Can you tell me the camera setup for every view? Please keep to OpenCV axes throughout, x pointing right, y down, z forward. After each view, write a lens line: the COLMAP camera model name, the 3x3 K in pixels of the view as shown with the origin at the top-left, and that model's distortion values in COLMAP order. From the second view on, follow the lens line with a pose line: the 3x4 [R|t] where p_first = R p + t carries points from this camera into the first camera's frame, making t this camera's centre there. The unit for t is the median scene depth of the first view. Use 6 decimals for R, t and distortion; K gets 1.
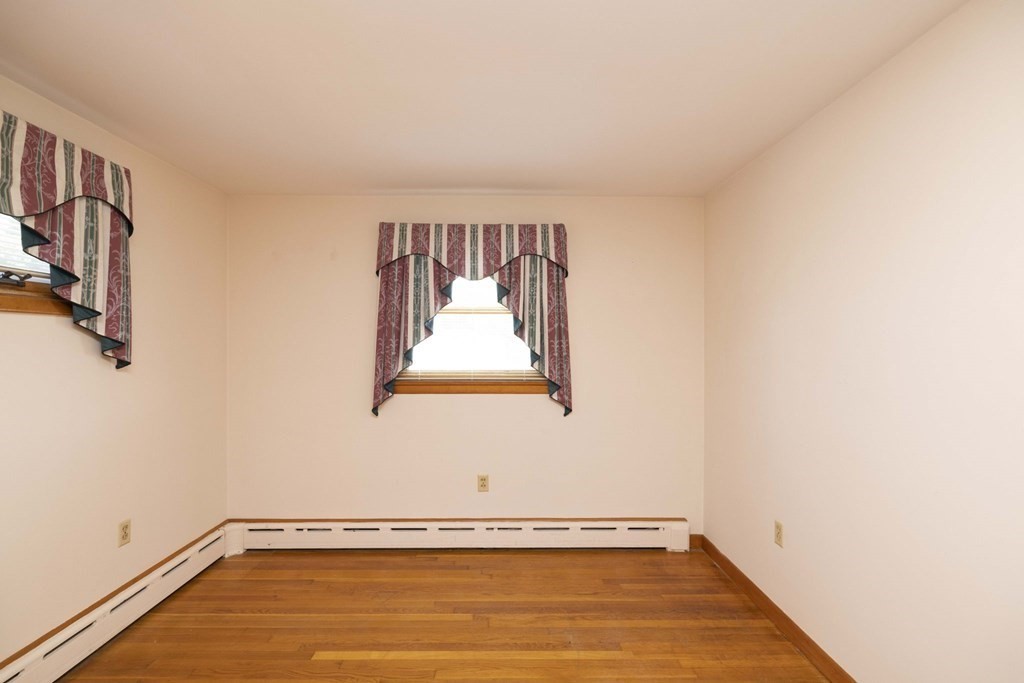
lens RADIAL K [[479.4, 0, 512.0], [0, 479.4, 341.5], [0, 0, 1]] dist [-0.002504, -0.000058]
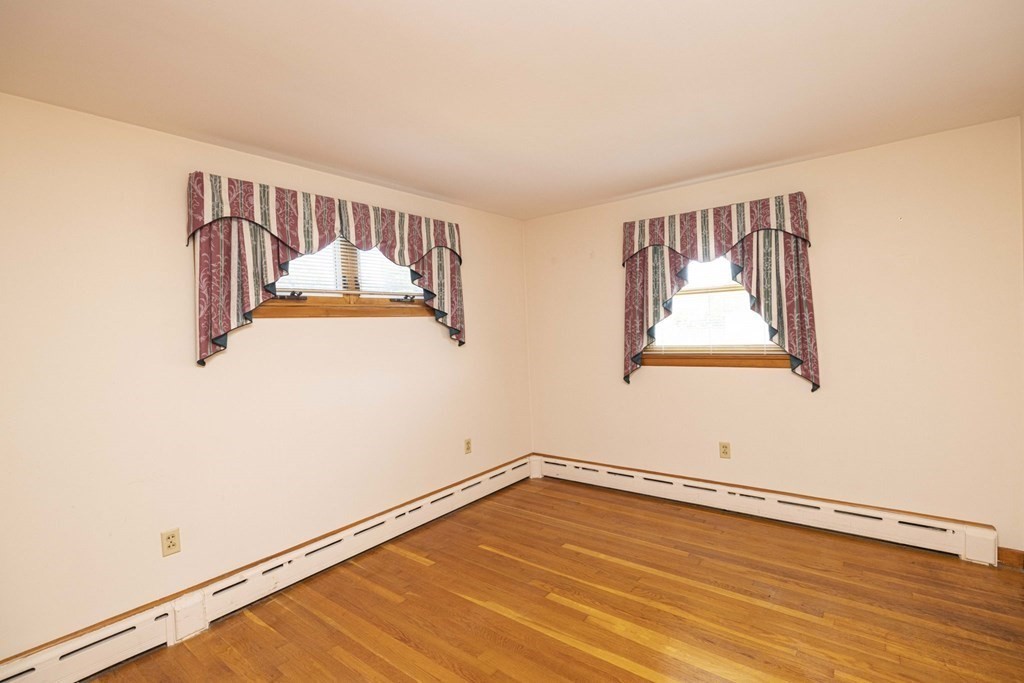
lens RADIAL K [[482.0, 0, 511.0], [0, 482.0, 337.0], [0, 0, 1]] dist [0.001922, 0.000345]
pose [[0.779413, -0.020163, -0.626185, 0.272931], [0.045024, 0.998700, 0.023883, -0.004786], [0.624890, -0.046809, 0.779308, -0.139366]]
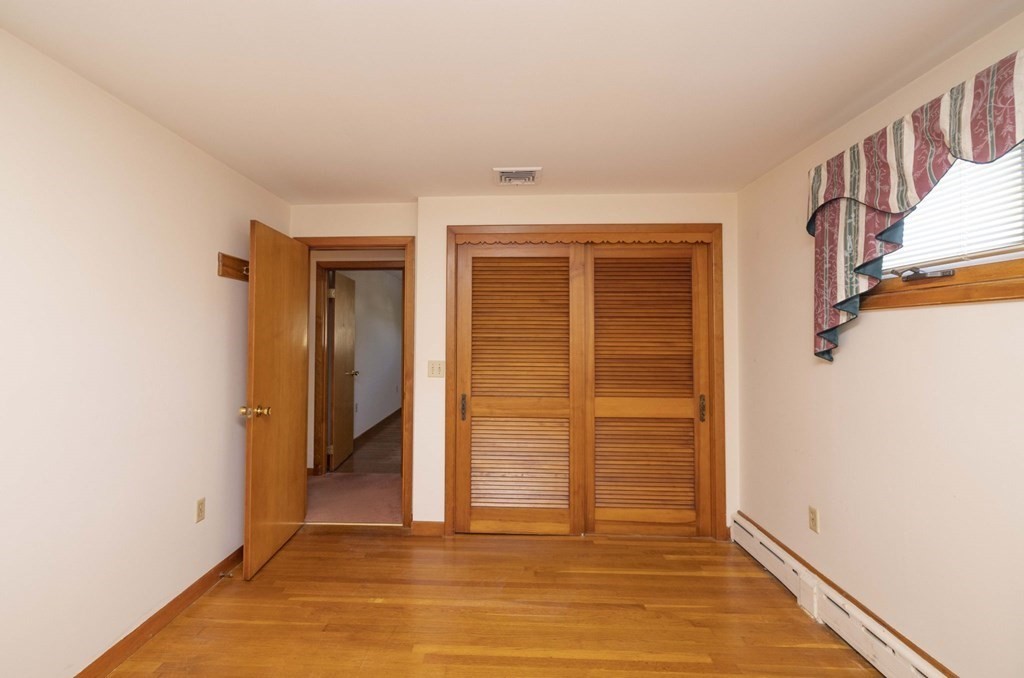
lens RADIAL K [[453.5, 0, 487.6], [0, 453.5, 318.3], [0, 0, 1]] dist [-0.000241, 0.000220]
pose [[-0.998036, -0.011664, 0.061554, -0.116094], [-0.014397, 0.998921, -0.044152, 0.010504], [-0.060973, -0.044951, -0.997127, 0.937786]]
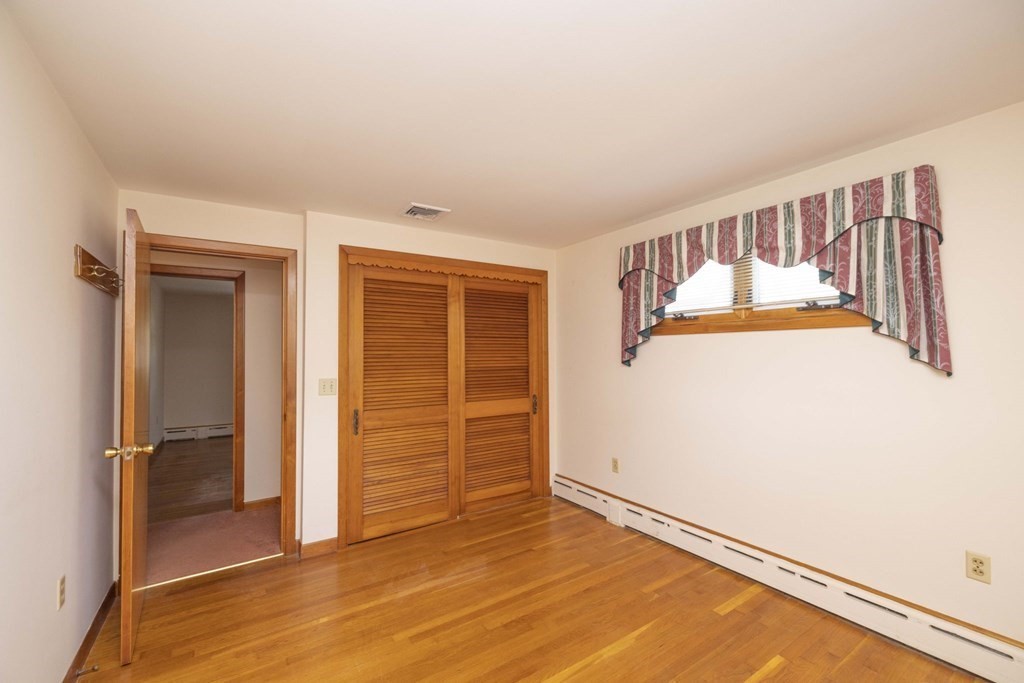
lens RADIAL K [[426.7, 0, 508.8], [0, 426.7, 340.3], [0, 0, 1]] dist [-0.000576, 0.000189]
pose [[-0.840611, -0.020302, -0.541259, 0.262218], [0.001174, 0.999227, -0.039304, 0.014879], [0.541638, -0.033675, -0.839937, 0.951231]]
